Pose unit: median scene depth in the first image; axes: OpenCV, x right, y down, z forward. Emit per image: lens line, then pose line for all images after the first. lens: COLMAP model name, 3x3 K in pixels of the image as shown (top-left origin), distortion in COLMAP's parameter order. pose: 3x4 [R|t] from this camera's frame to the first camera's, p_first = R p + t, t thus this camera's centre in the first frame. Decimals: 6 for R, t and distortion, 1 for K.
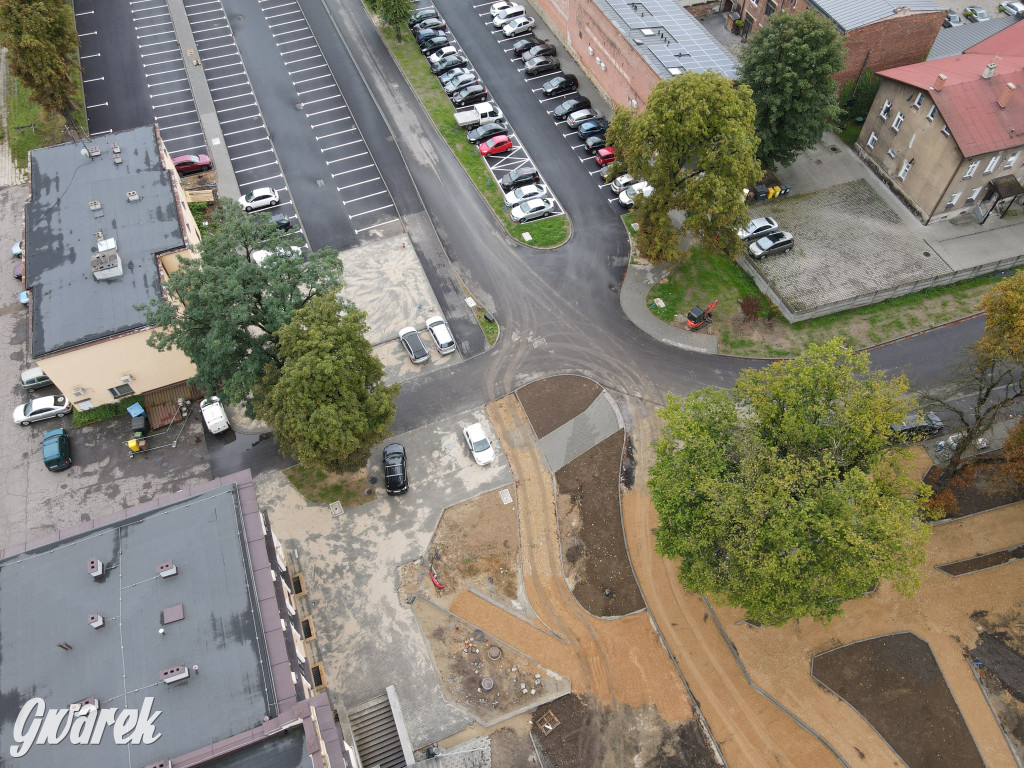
lens RADIAL K [[751.0, 0, 511.3], [0, 751.0, 379.4], [0, 0, 1]] dist [-0.001099, 0.034817]
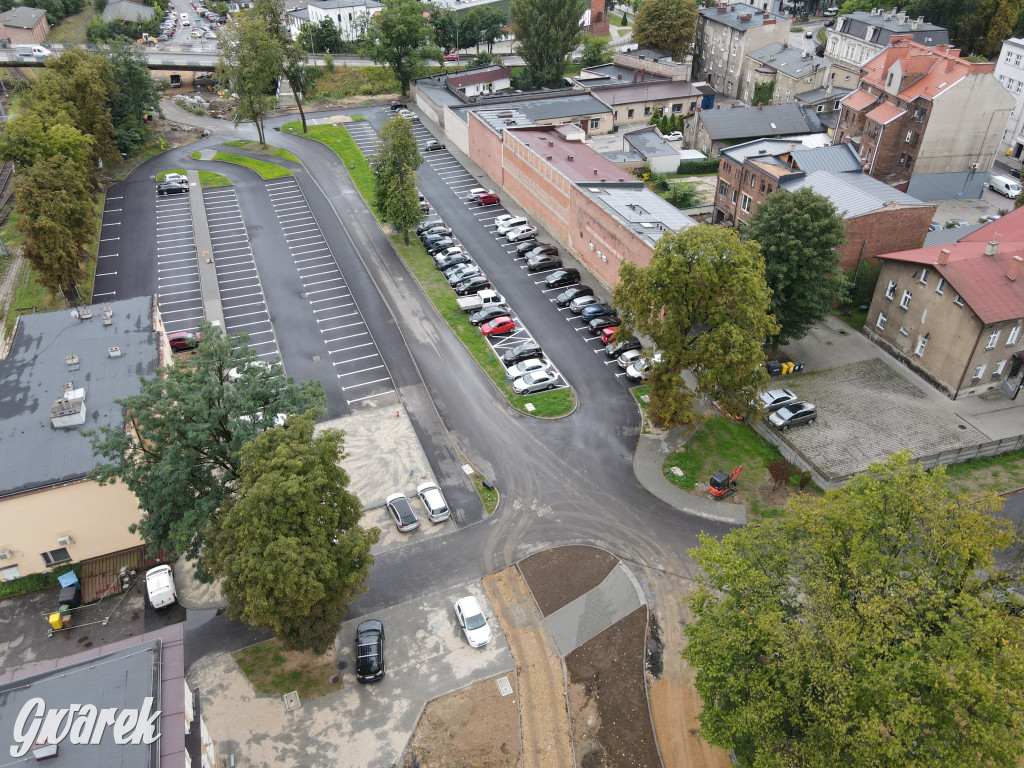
lens RADIAL K [[751.0, 0, 511.3], [0, 751.0, 379.4], [0, 0, 1]] dist [-0.001099, 0.034817]
pose [[0.999961, 0.008434, -0.002690, -0.000395], [-0.008850, 0.945372, -0.325874, 0.093005], [-0.000206, 0.325885, 0.945409, 0.114904]]
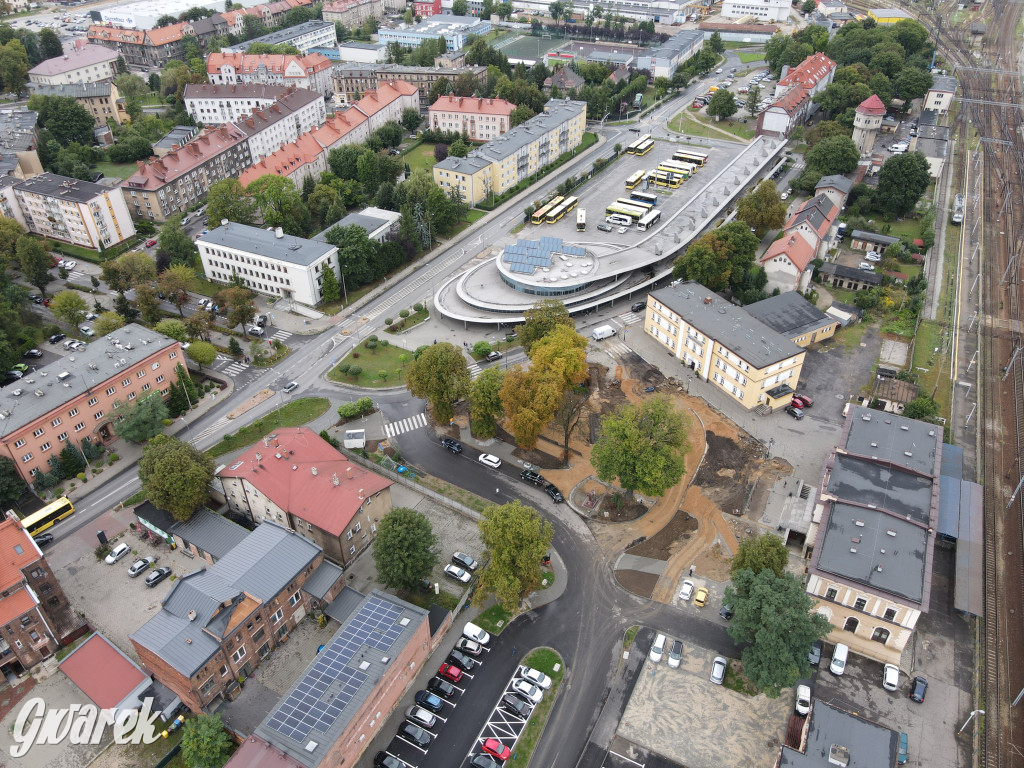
lens RADIAL K [[749.0, 0, 510.8], [0, 749.0, 381.3], [0, 0, 1]] dist [0.000258, 0.029248]
pose [[-0.662557, -0.422776, 0.618287, -0.647050], [0.615532, 0.163009, 0.771069, -1.616419], [-0.426776, 0.891453, 0.152230, 0.371633]]
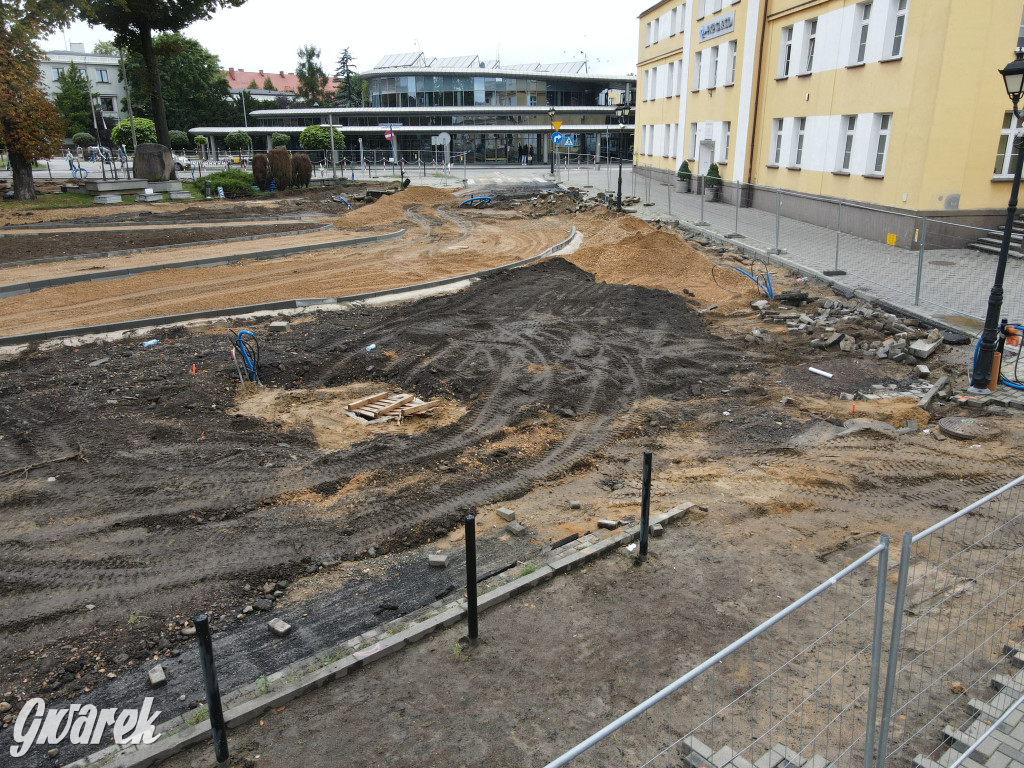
lens RADIAL K [[749.0, 0, 510.8], [0, 749.0, 381.3], [0, 0, 1]] dist [0.000258, 0.029248]
pose [[-0.296038, -0.284164, 0.911928, -0.019090], [0.776633, 0.484187, 0.402994, 0.380192], [-0.556059, 0.827535, 0.077353, 0.623193]]
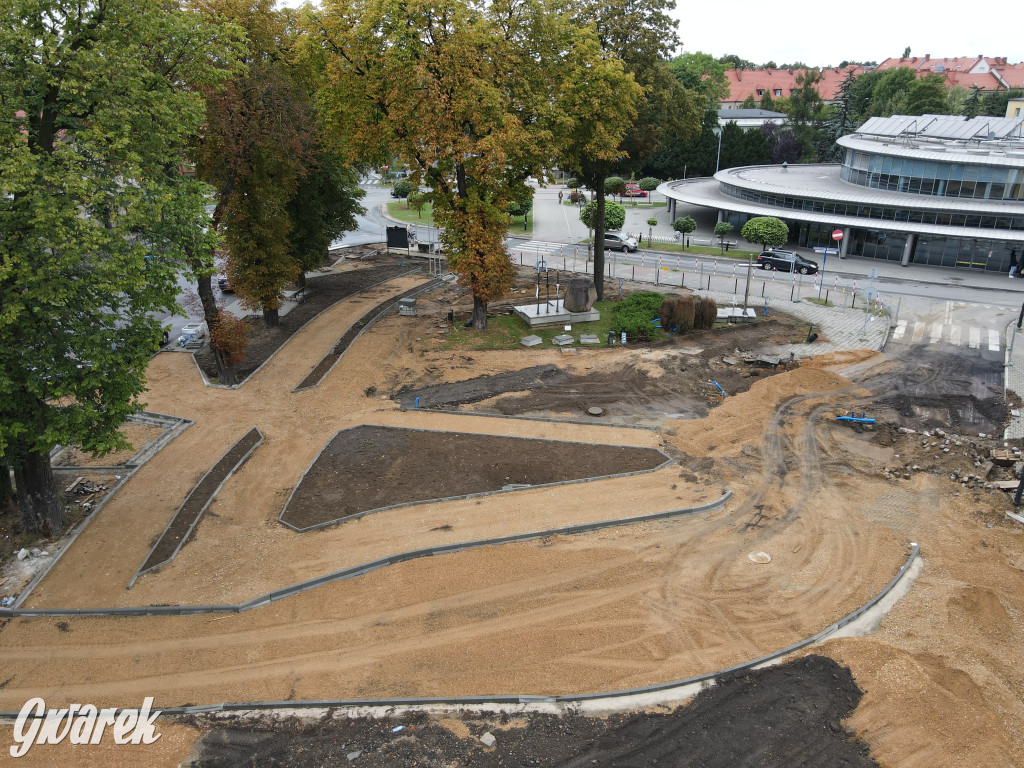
lens RADIAL K [[751.0, 0, 511.3], [0, 751.0, 379.4], [0, 0, 1]] dist [-0.001099, 0.034817]
pose [[0.326703, -0.337518, 0.882806, 0.010118], [0.763431, 0.644887, -0.035970, 0.339797], [-0.557170, 0.685714, 0.468358, 0.441593]]
